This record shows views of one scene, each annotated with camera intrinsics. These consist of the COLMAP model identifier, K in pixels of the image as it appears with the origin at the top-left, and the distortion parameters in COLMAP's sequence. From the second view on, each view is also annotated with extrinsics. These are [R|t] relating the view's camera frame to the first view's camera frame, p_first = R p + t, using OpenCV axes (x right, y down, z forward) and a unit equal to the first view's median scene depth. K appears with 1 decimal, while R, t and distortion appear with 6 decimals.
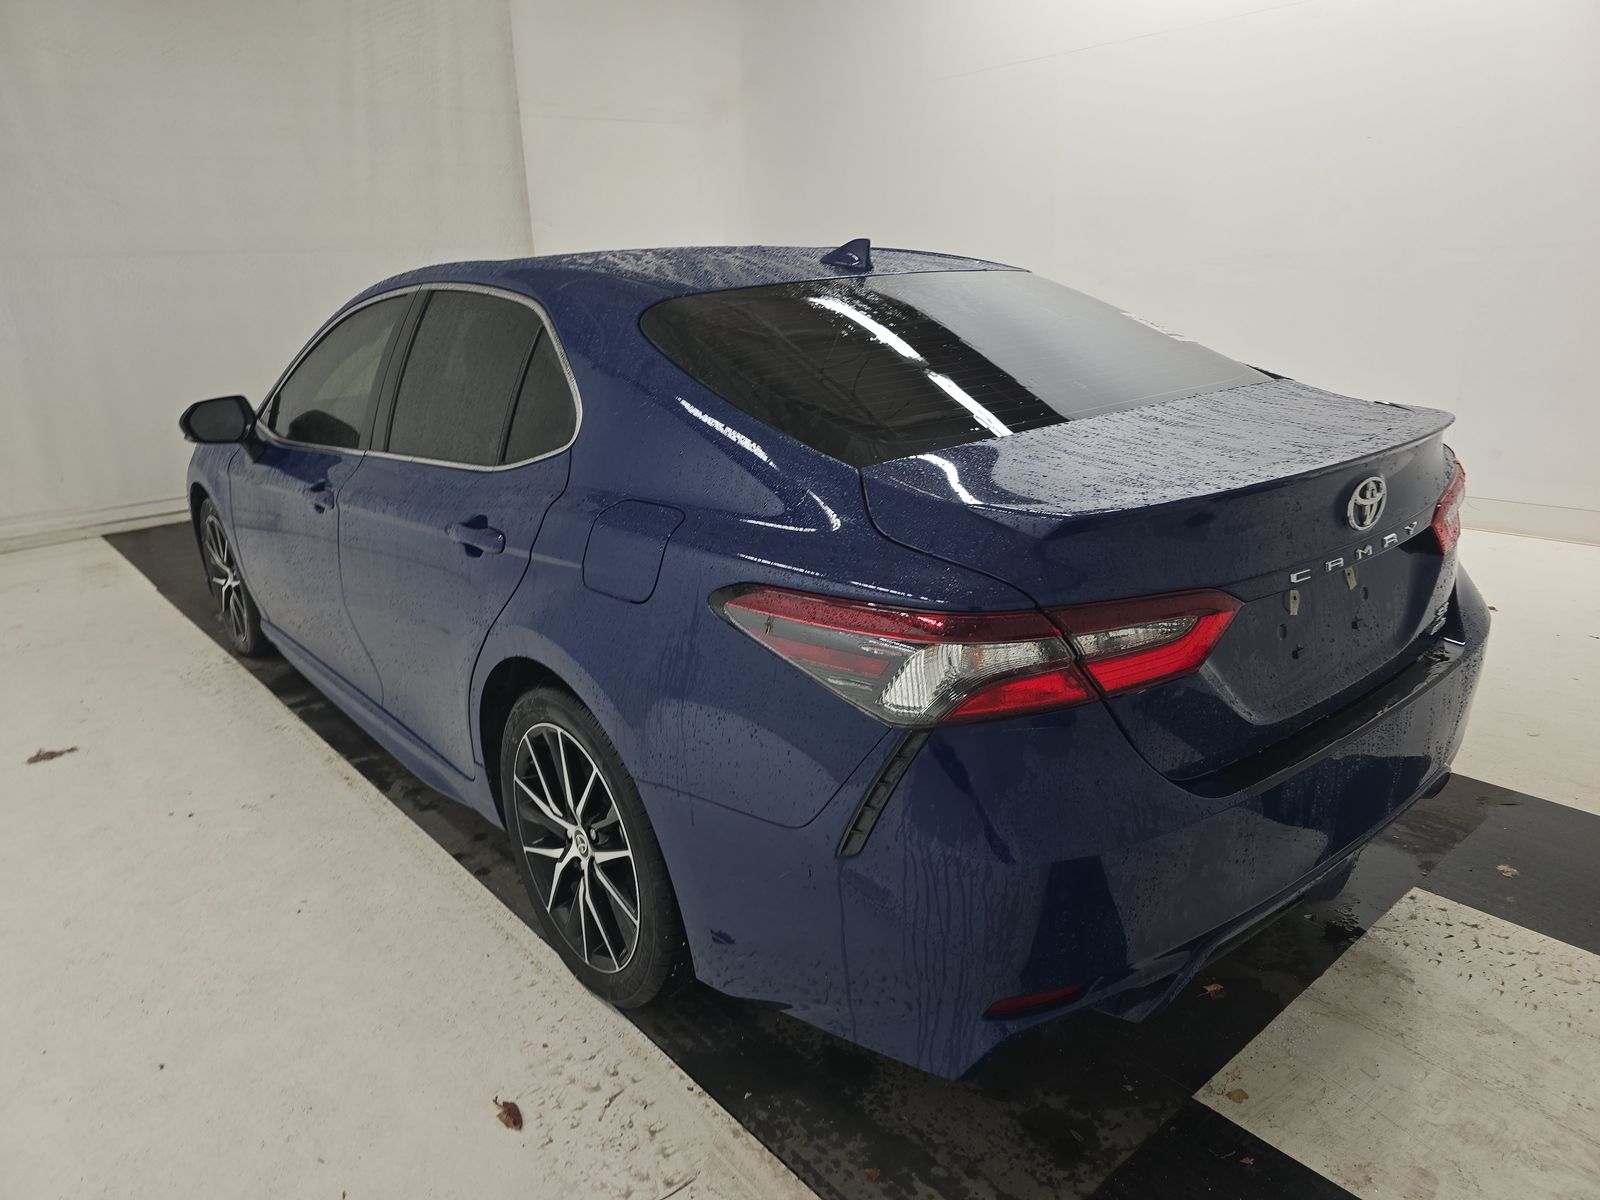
lens RADIAL K [[1105.7, 0, 796.9], [0, 1105.7, 590.0], [0, 0, 1]] dist [0.037874, -0.038738]
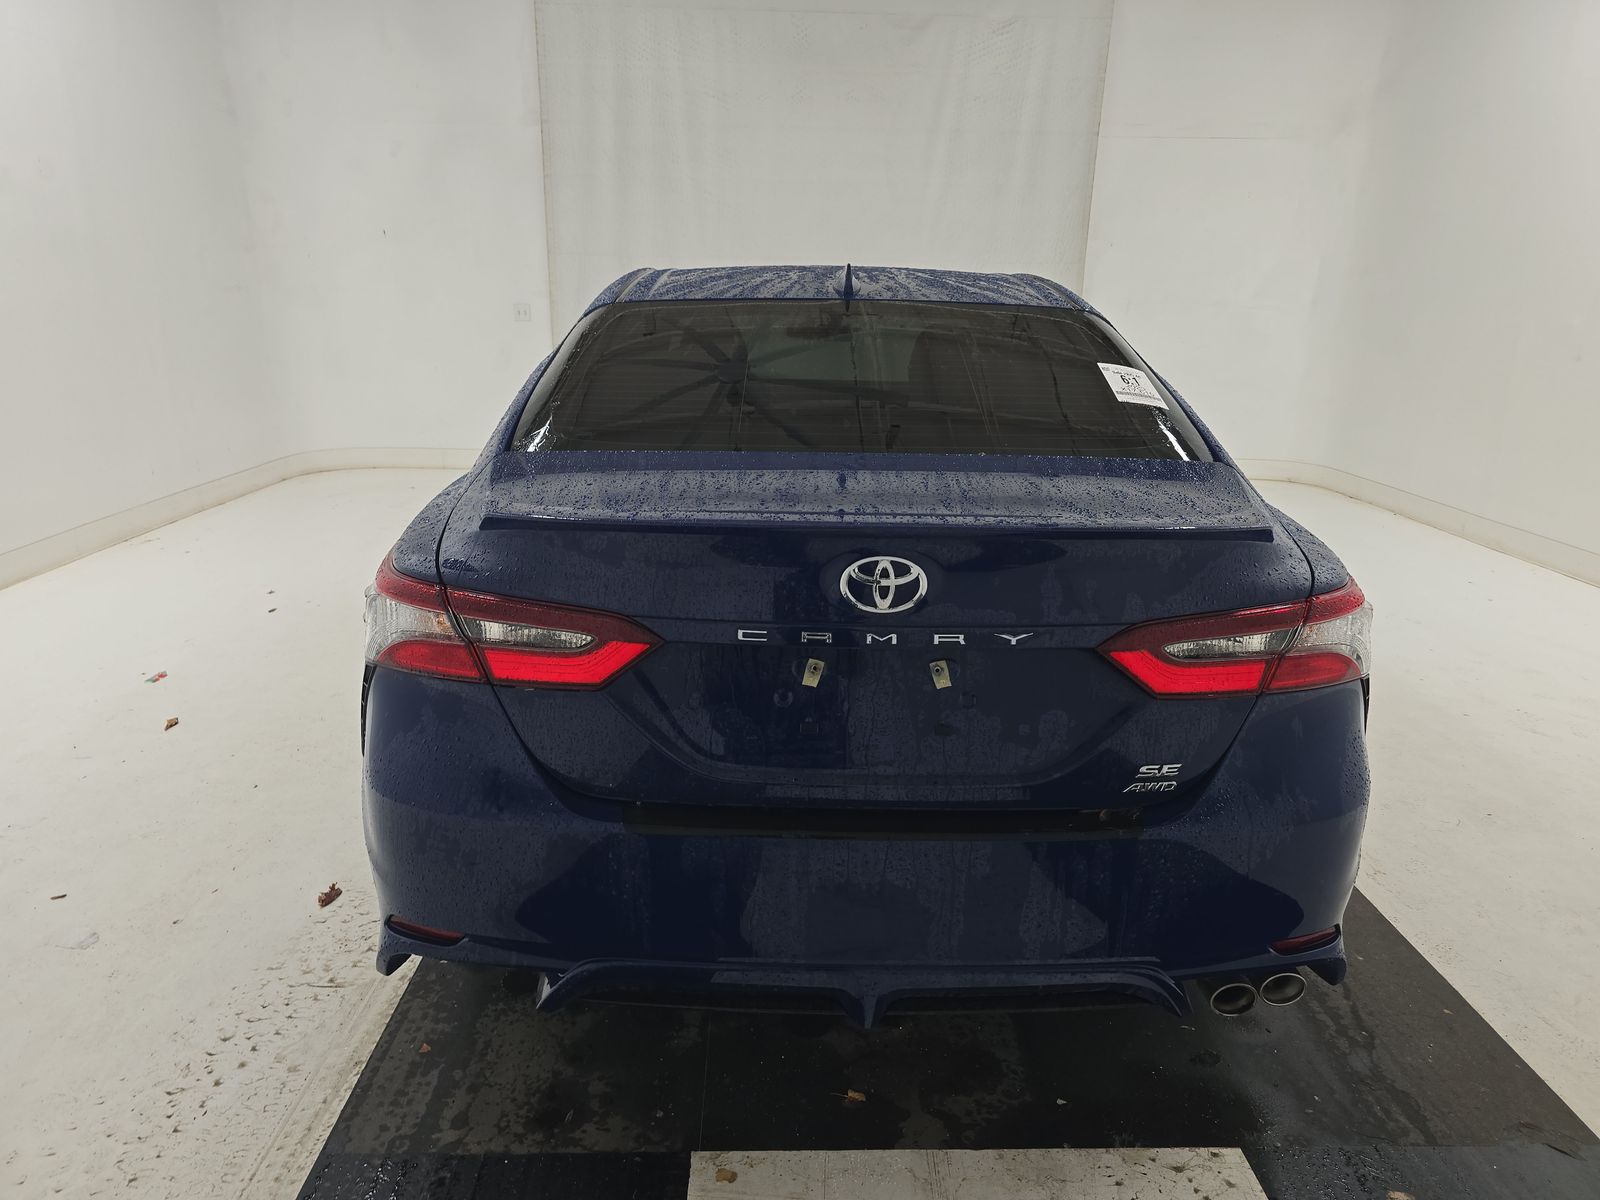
lens RADIAL K [[1105.7, 0, 796.9], [0, 1105.7, 590.0], [0, 0, 1]] dist [0.037874, -0.038738]
pose [[0.766123, 0.222460, -0.602966, 0.924477], [-0.230840, 0.970826, 0.064878, -0.106046], [0.599808, 0.089484, 0.795125, 0.248388]]
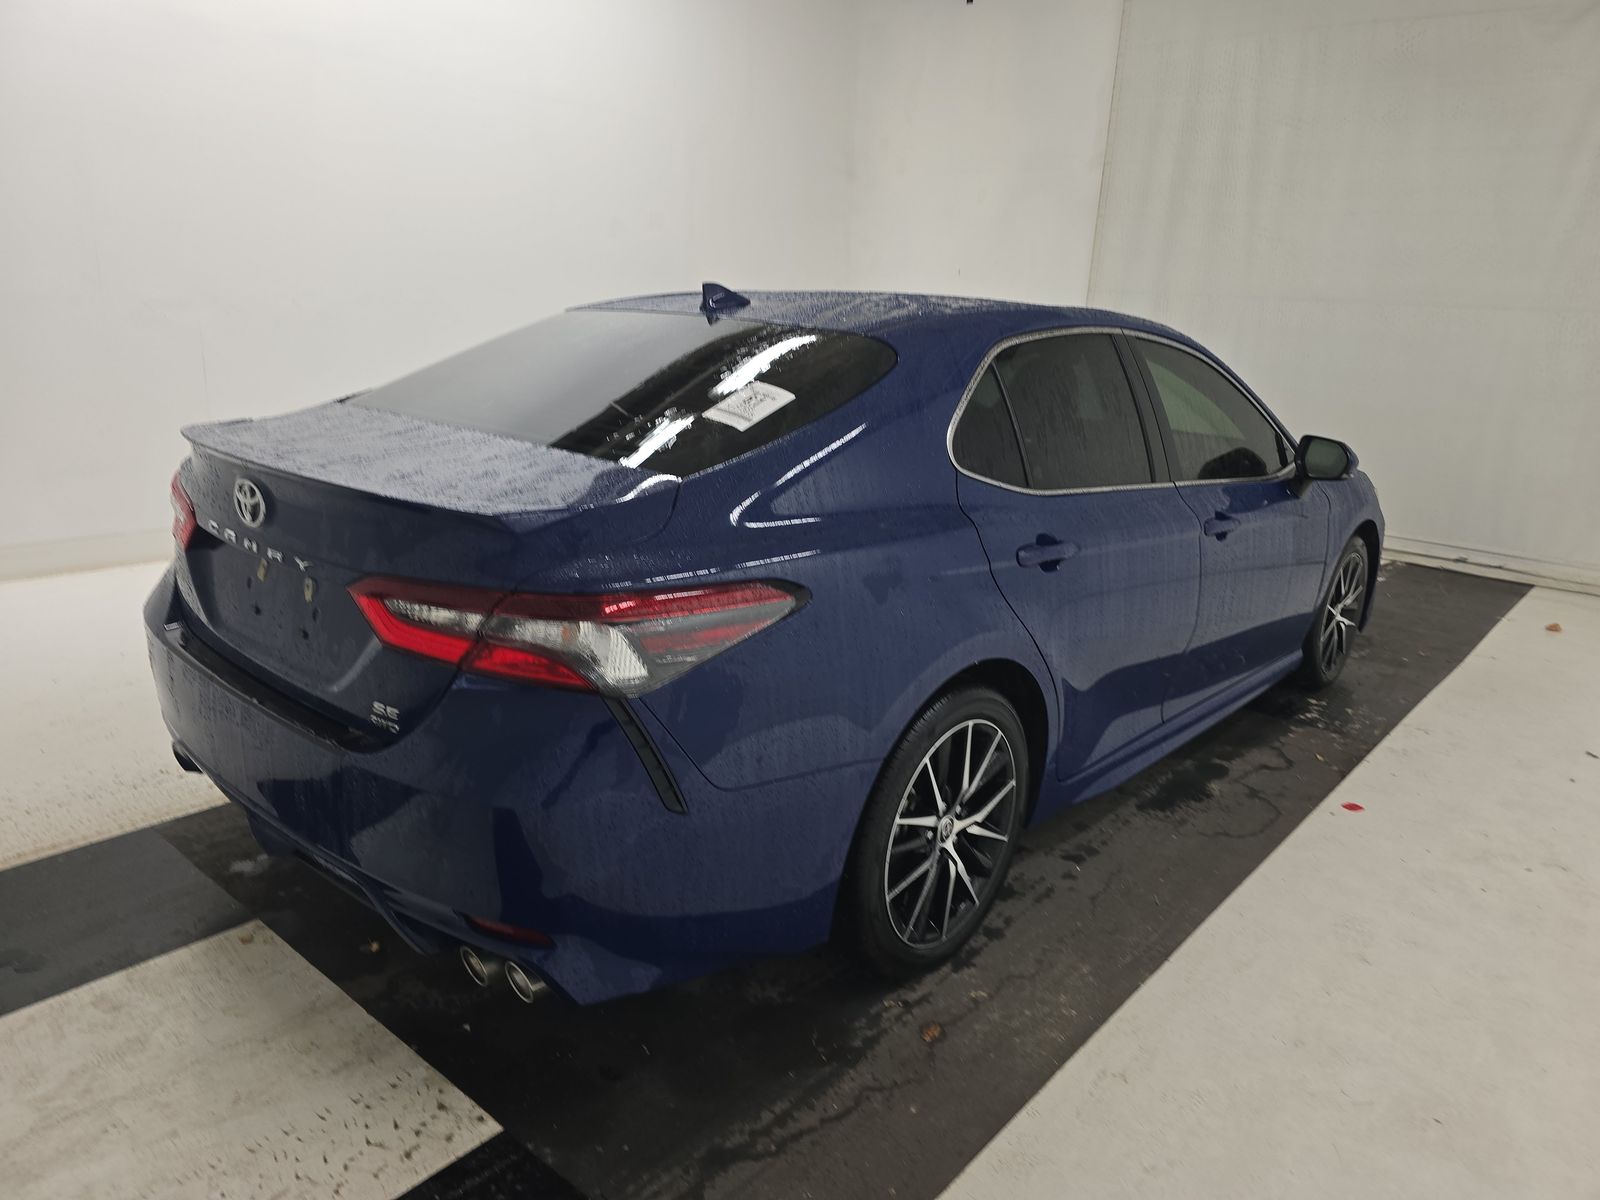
lens RADIAL K [[1087.8, 0, 753.3], [0, 1087.8, 599.0], [0, 0, 1]] dist [0.005023, 0.002754]
pose [[0.124687, 0.309573, -0.942665, 1.559309], [-0.340893, 0.905610, 0.252314, -0.417987], [0.931797, 0.289888, 0.218449, 1.184516]]
